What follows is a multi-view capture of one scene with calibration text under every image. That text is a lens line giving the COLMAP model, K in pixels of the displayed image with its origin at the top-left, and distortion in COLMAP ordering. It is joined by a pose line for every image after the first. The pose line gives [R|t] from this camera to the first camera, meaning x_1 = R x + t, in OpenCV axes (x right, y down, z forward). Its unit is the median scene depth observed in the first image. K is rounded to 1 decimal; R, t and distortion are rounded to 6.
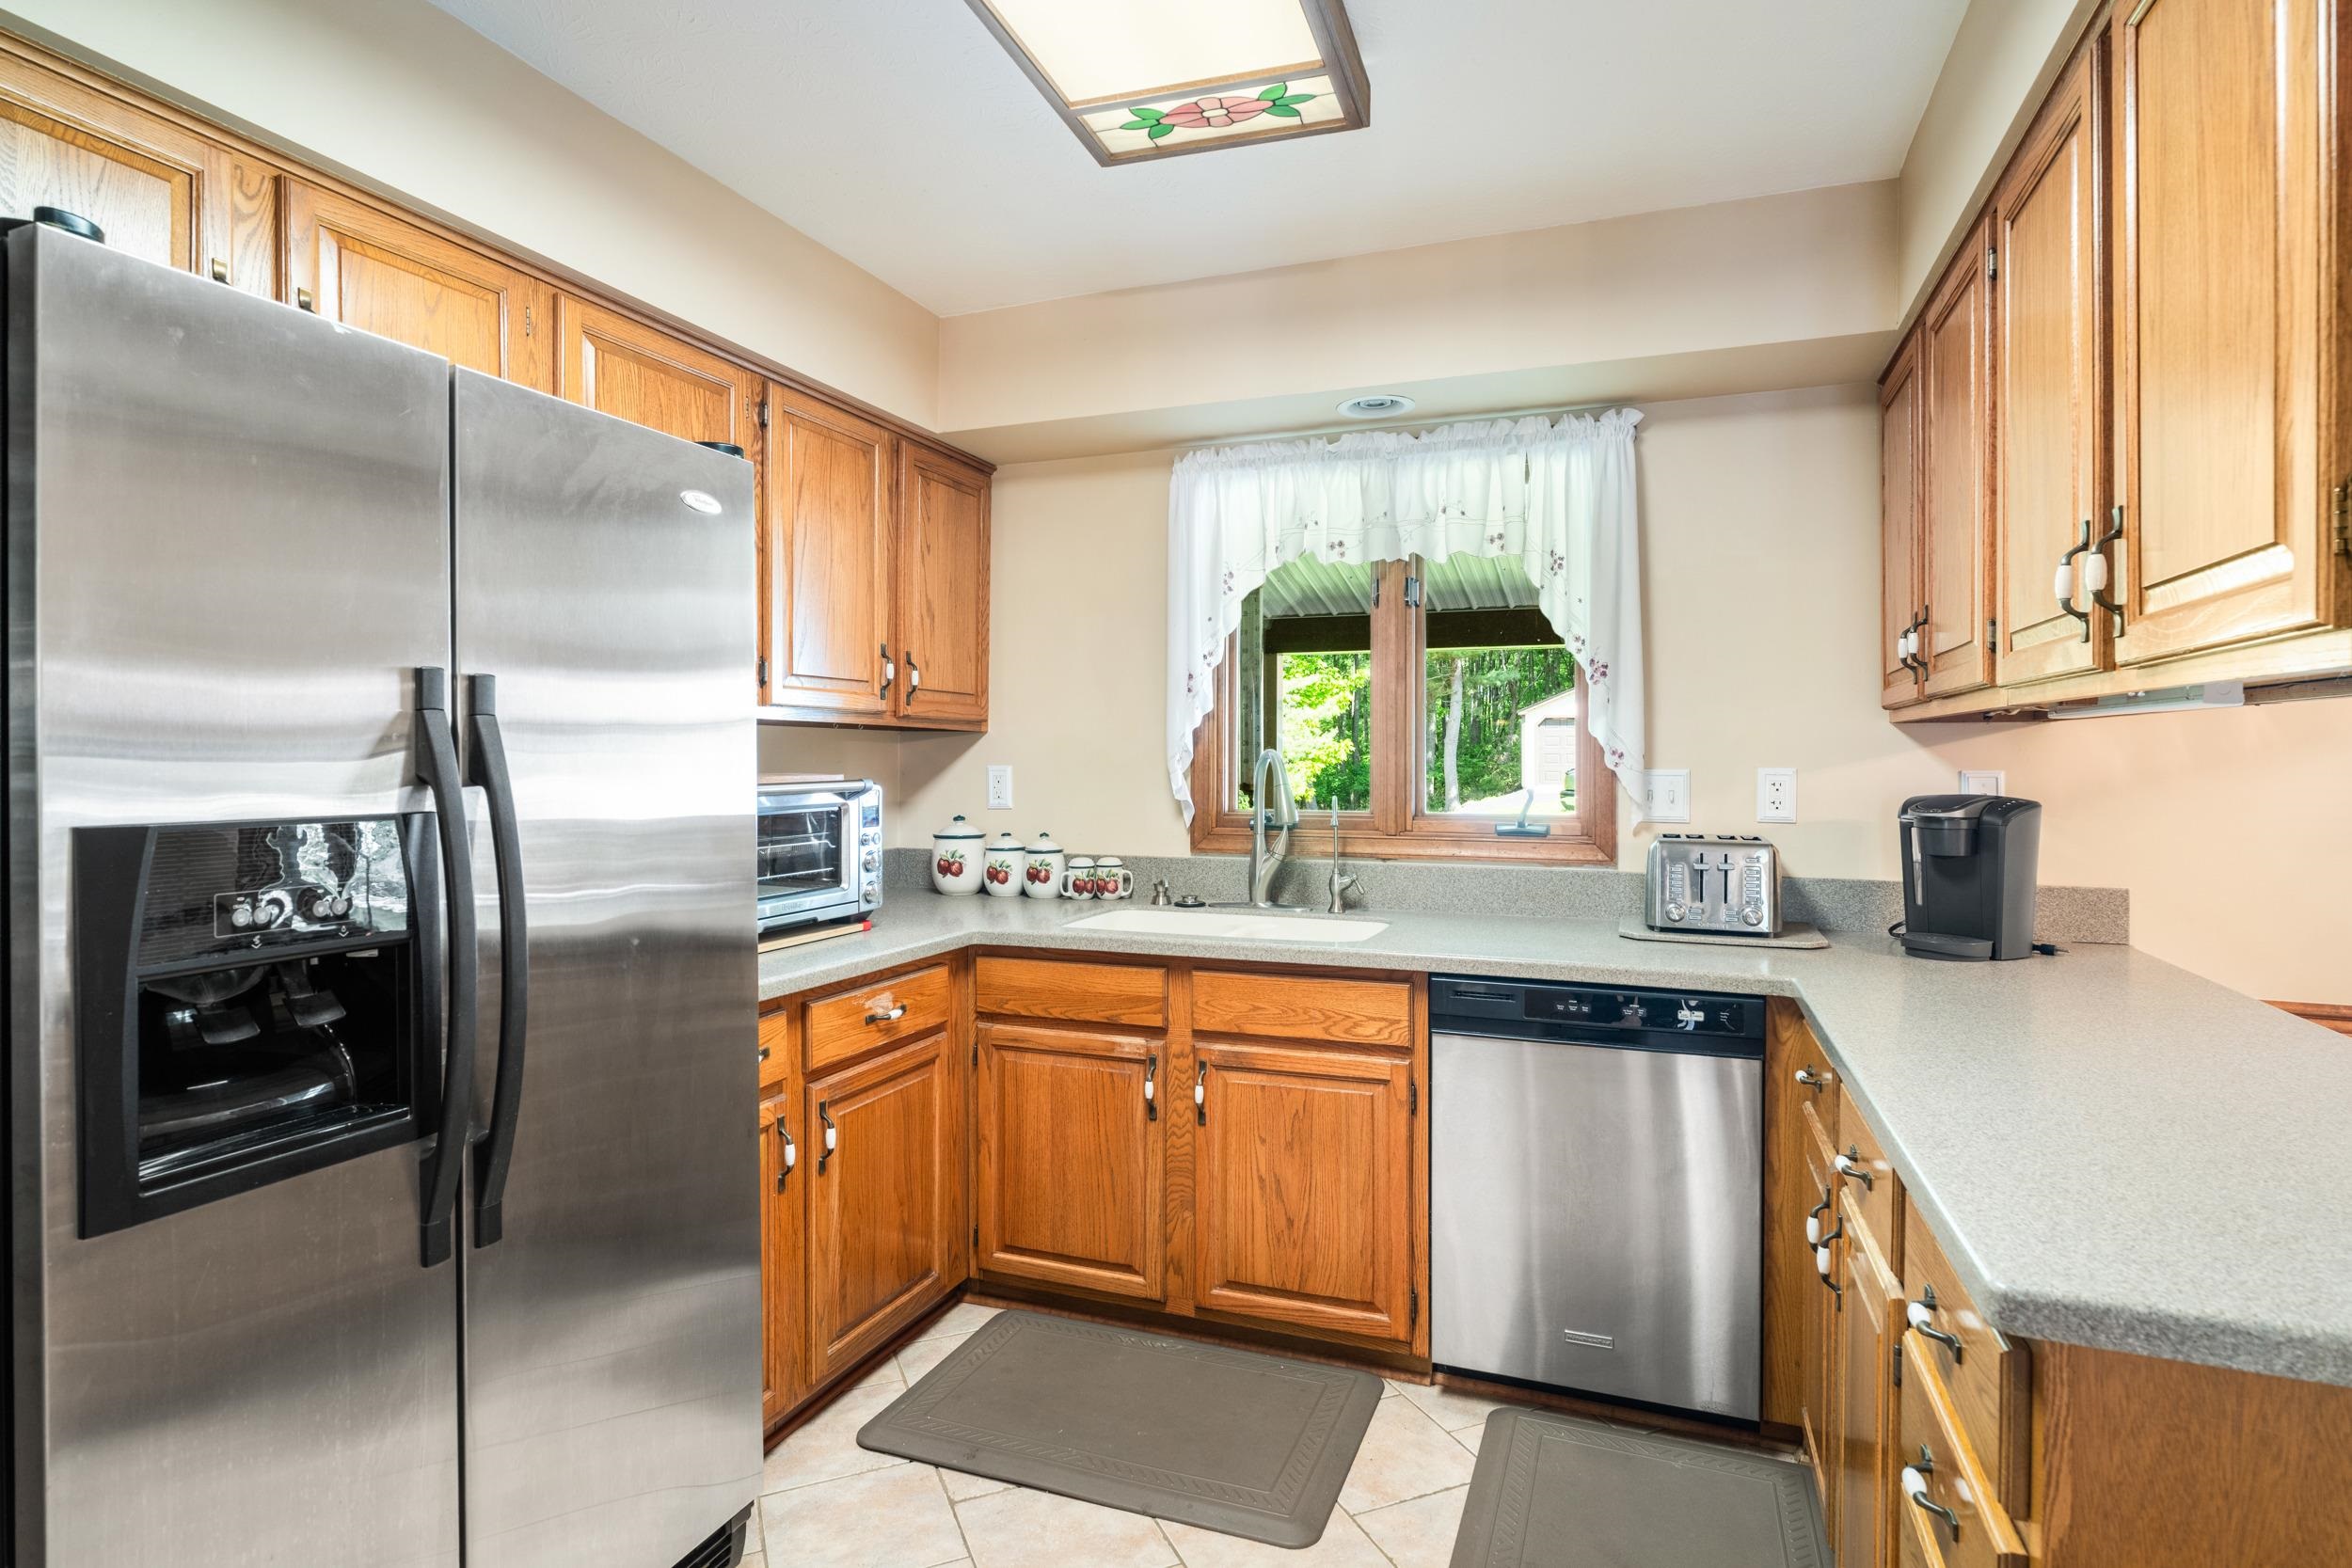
lens RADIAL K [[1207.4, 0, 1190.8], [0, 1207.4, 750.9], [0, 0, 1]] dist [-0.012703, 0.001523]
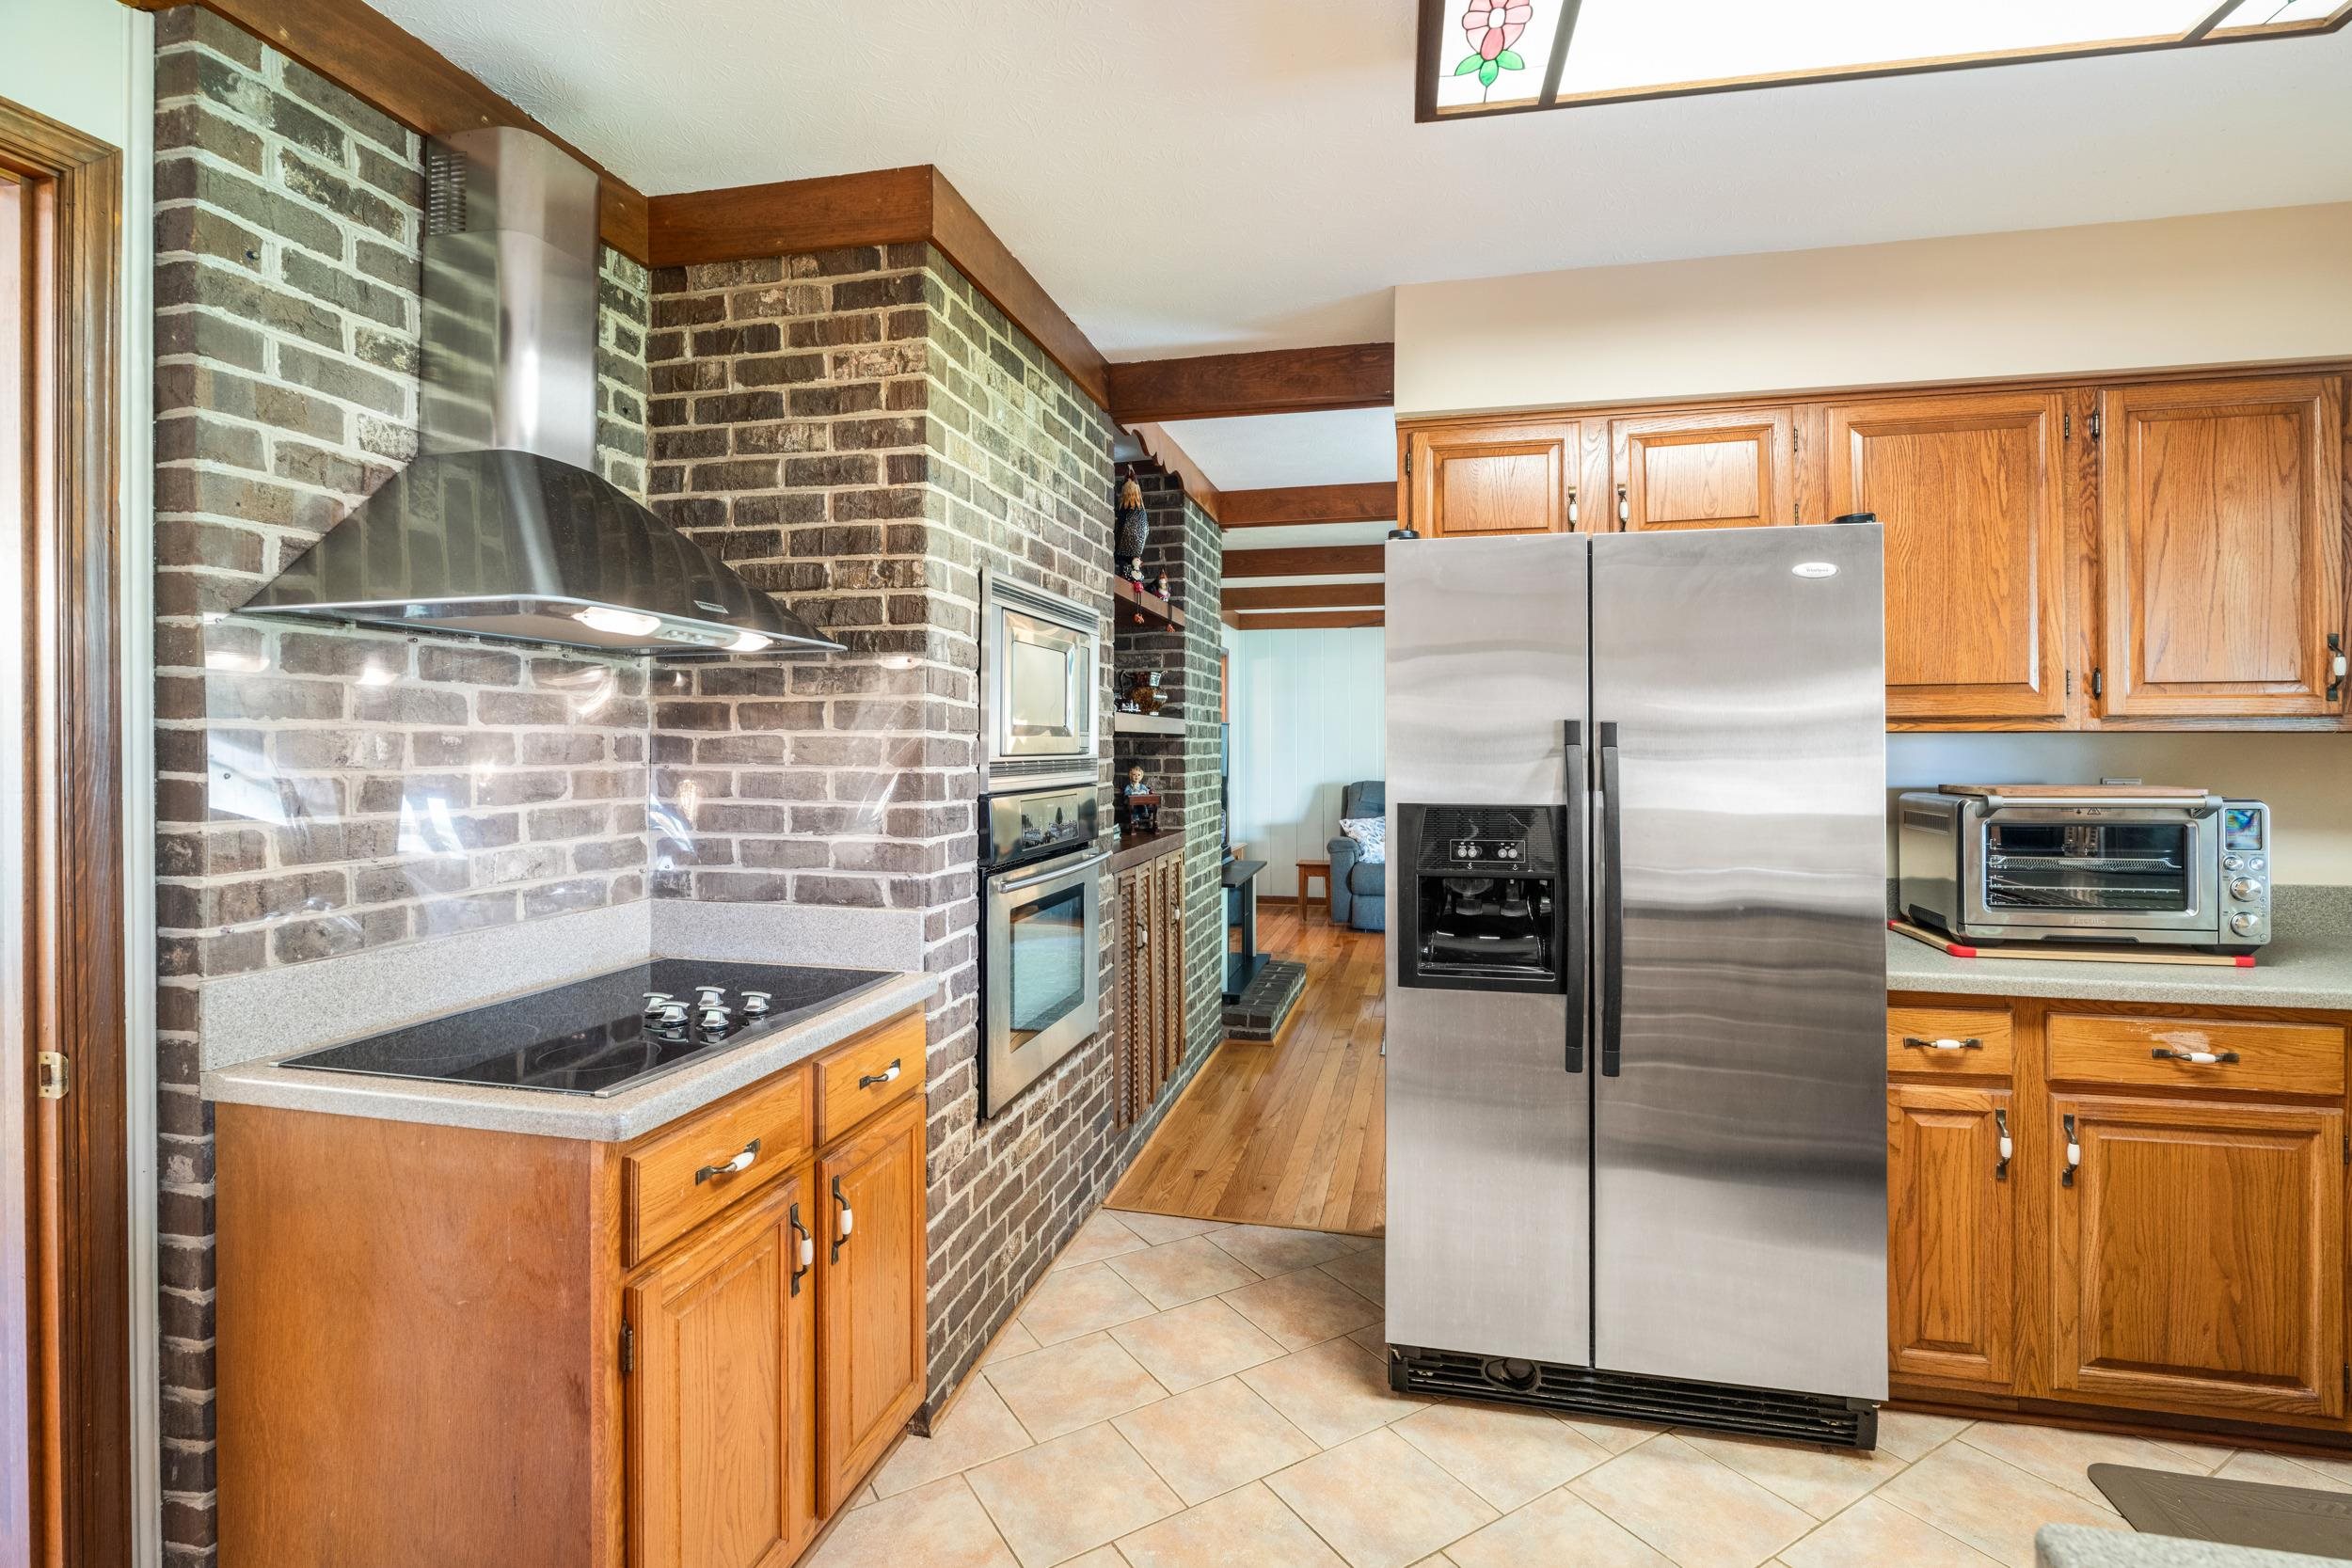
lens RADIAL K [[1054.8, 0, 1193.6], [0, 1054.8, 745.6], [0, 0, 1]] dist [-0.005626, -0.001676]
pose [[0.131894, 0.001549, -0.991263, 0.382415], [0.007217, 0.999971, 0.002523, -0.020316], [0.991238, -0.007486, 0.131879, 0.133884]]
